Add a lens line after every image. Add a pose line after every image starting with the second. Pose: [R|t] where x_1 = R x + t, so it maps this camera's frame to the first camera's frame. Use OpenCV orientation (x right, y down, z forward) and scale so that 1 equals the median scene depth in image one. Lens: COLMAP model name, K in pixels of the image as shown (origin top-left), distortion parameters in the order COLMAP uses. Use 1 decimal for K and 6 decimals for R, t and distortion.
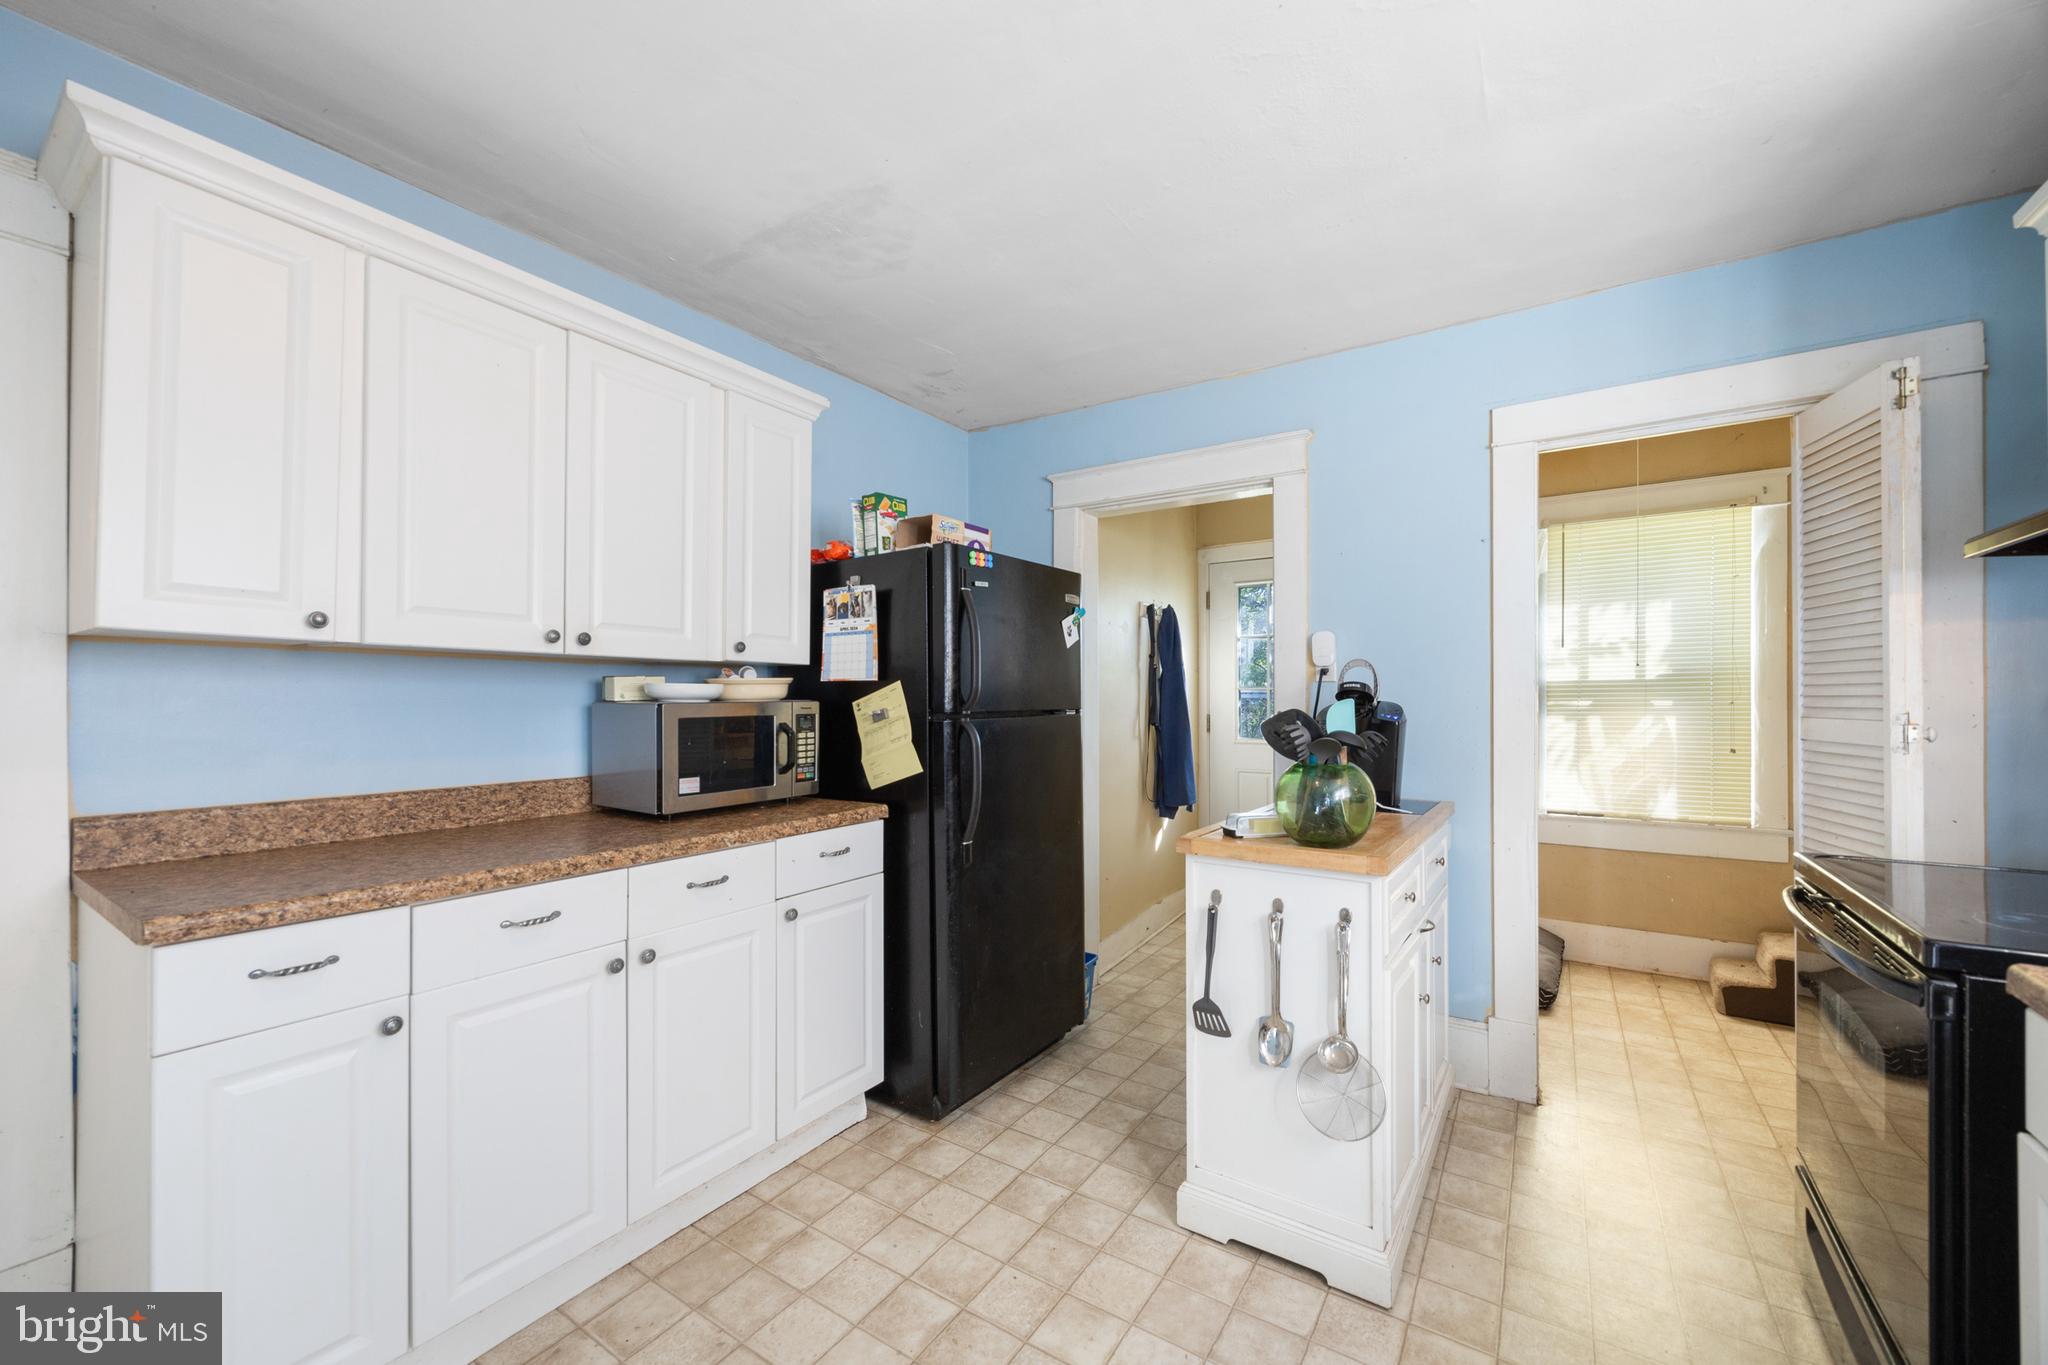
lens RADIAL K [[787.9, 0, 1046.9], [0, 787.9, 695.9], [0, 0, 1]] dist [-0.008758, -0.000334]
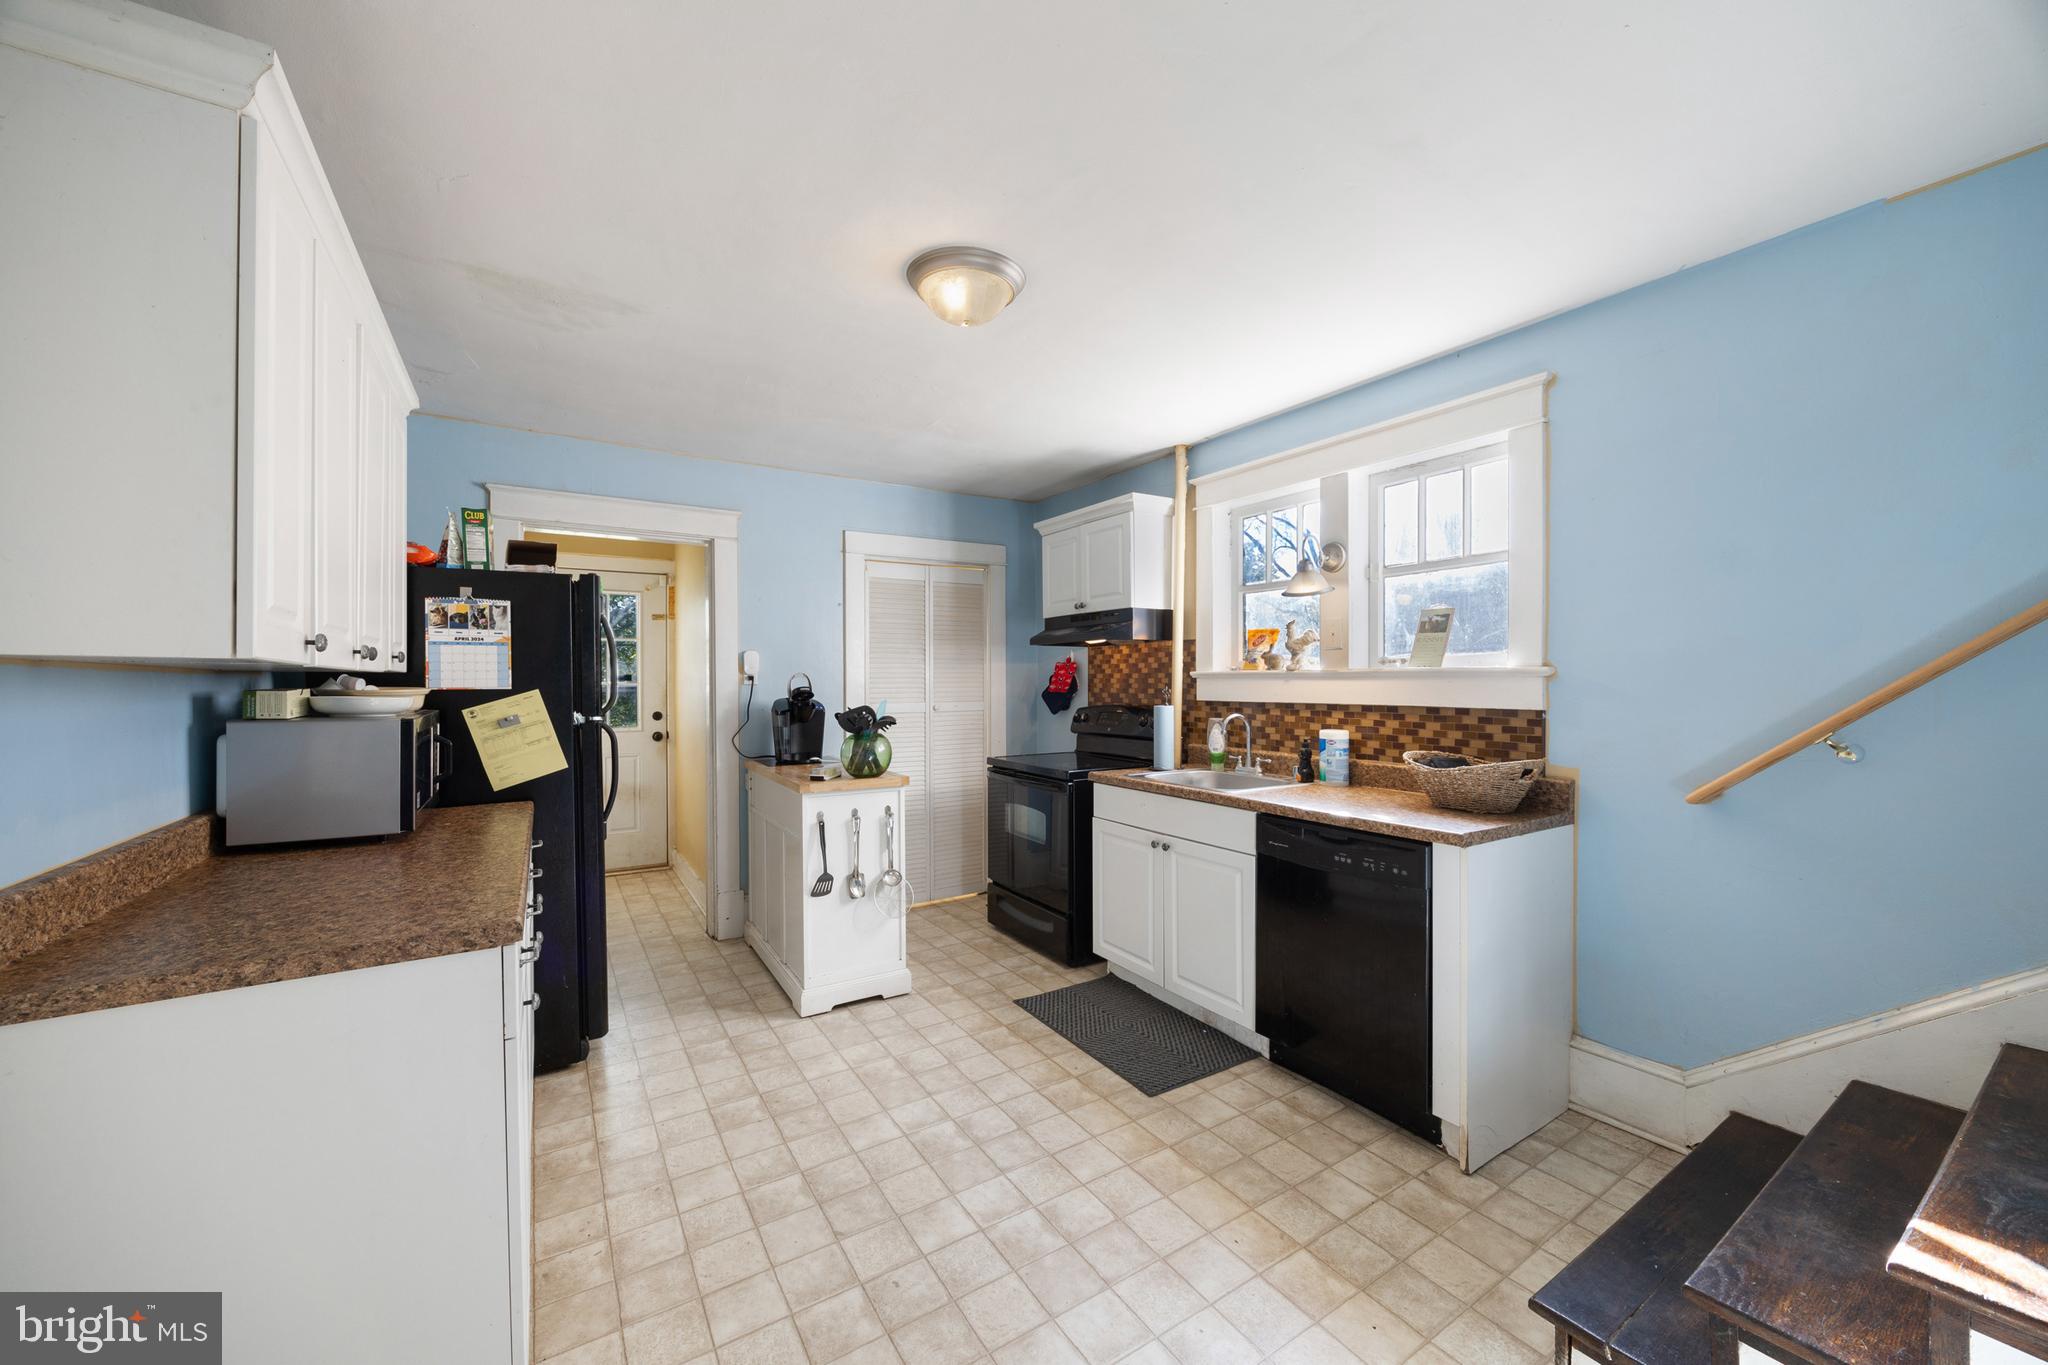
lens RADIAL K [[787.9, 0, 1035.4], [0, 787.9, 678.5], [0, 0, 1]] dist [-0.008758, -0.000334]
pose [[0.401484, -0.000503, 0.915866, -0.957344], [0.001080, 0.999999, 0.000076, -0.034974], [-0.915865, 0.000959, 0.401485, -0.099714]]
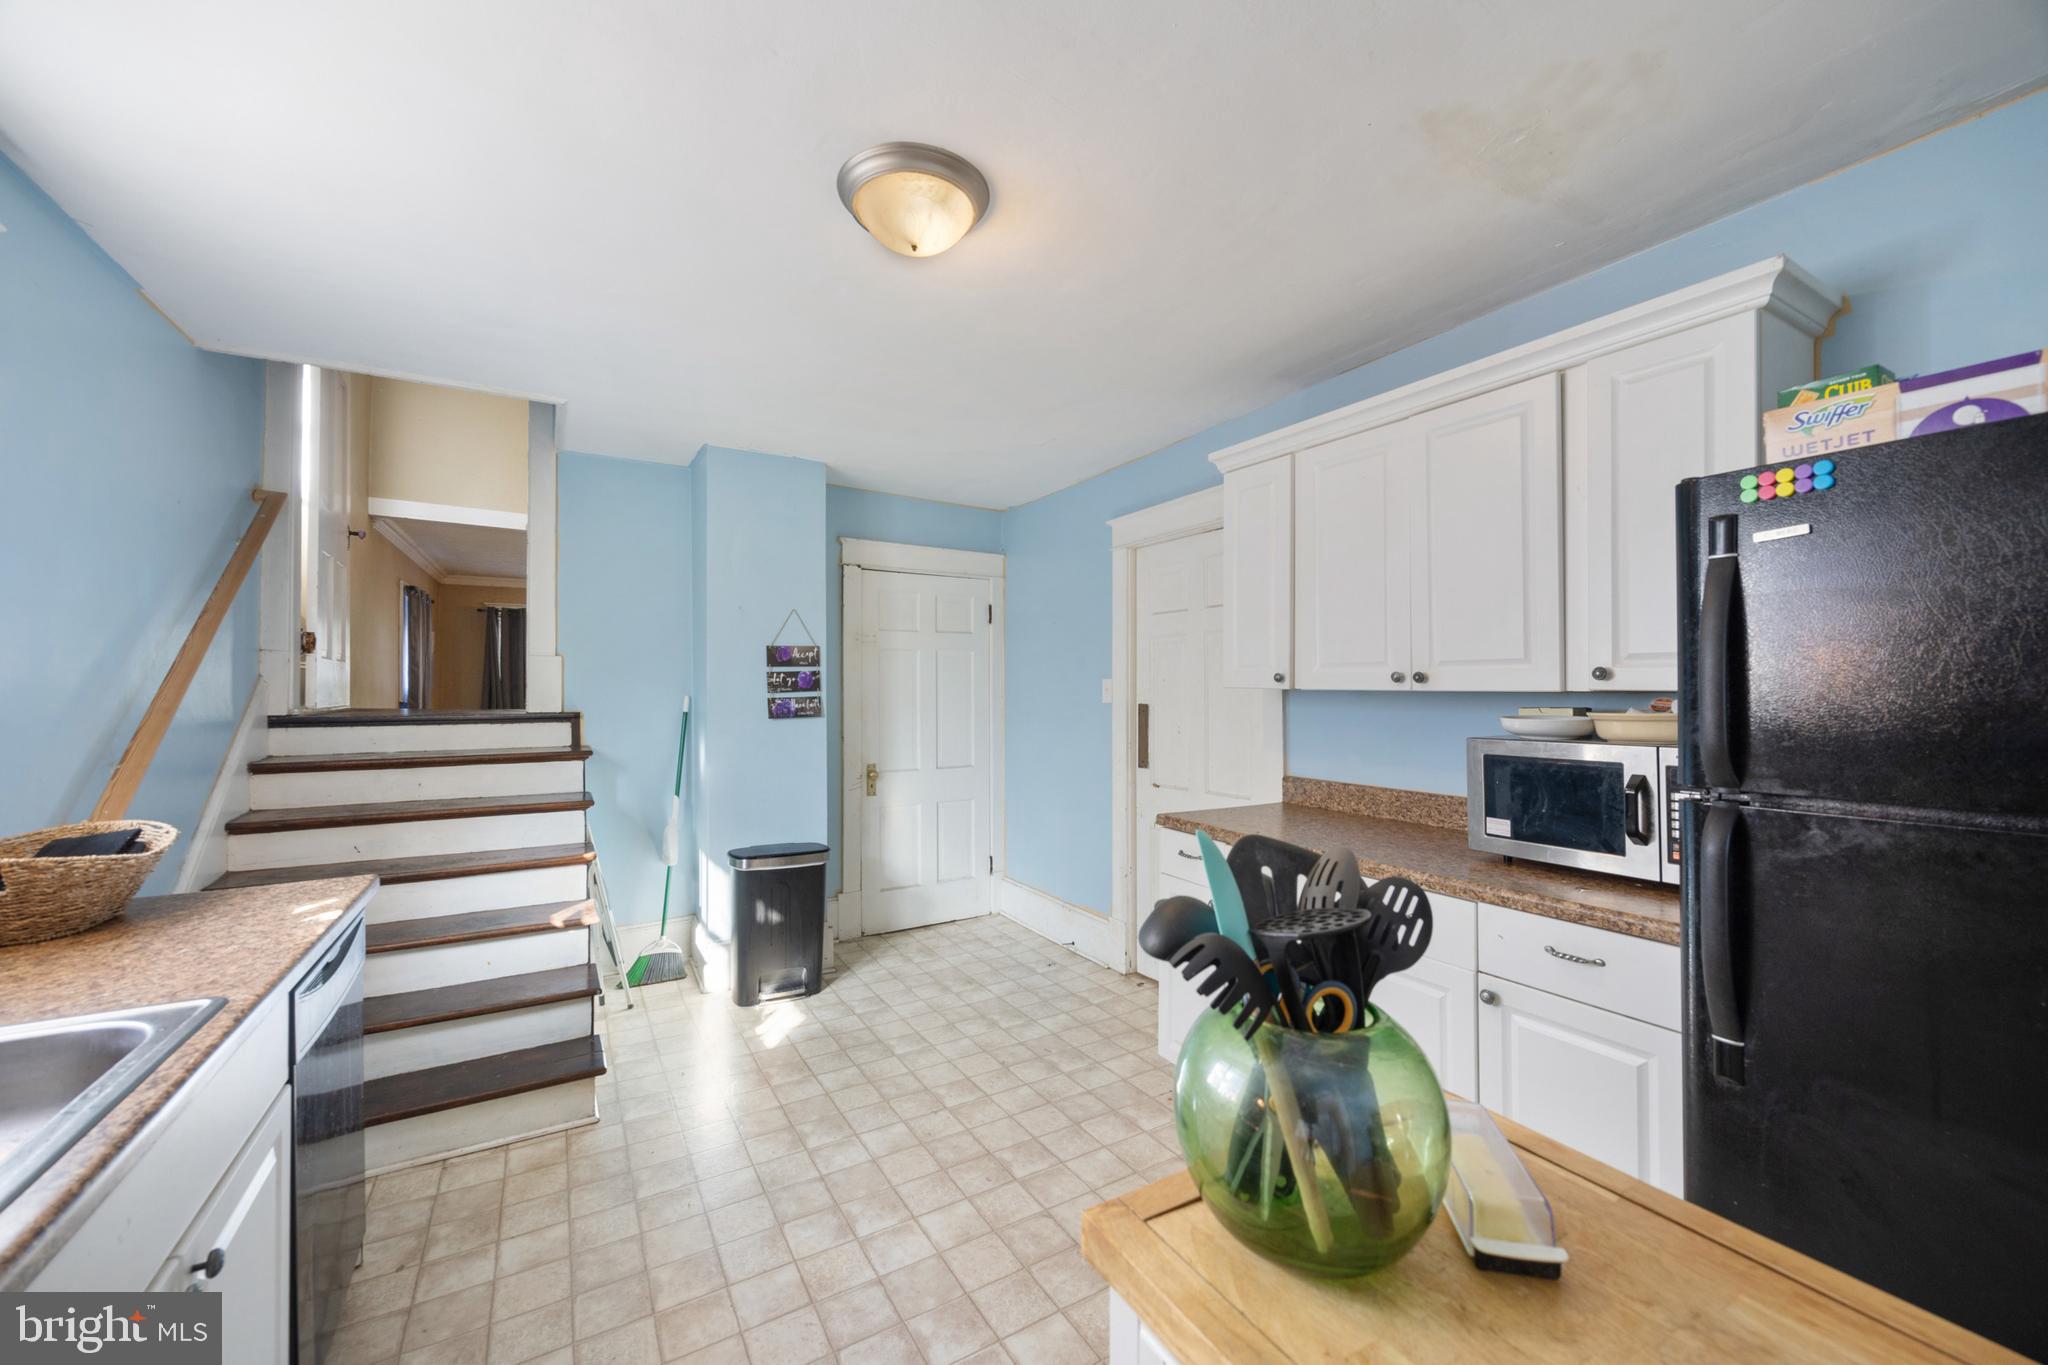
lens RADIAL K [[787.9, 0, 1033.6], [0, 787.9, 681.2], [0, 0, 1]] dist [-0.008758, -0.000334]
pose [[-0.432325, -0.005599, -0.901701, 0.576940], [0.001916, 0.999973, -0.007128, -0.049809], [0.901716, -0.004809, -0.432302, 0.824903]]
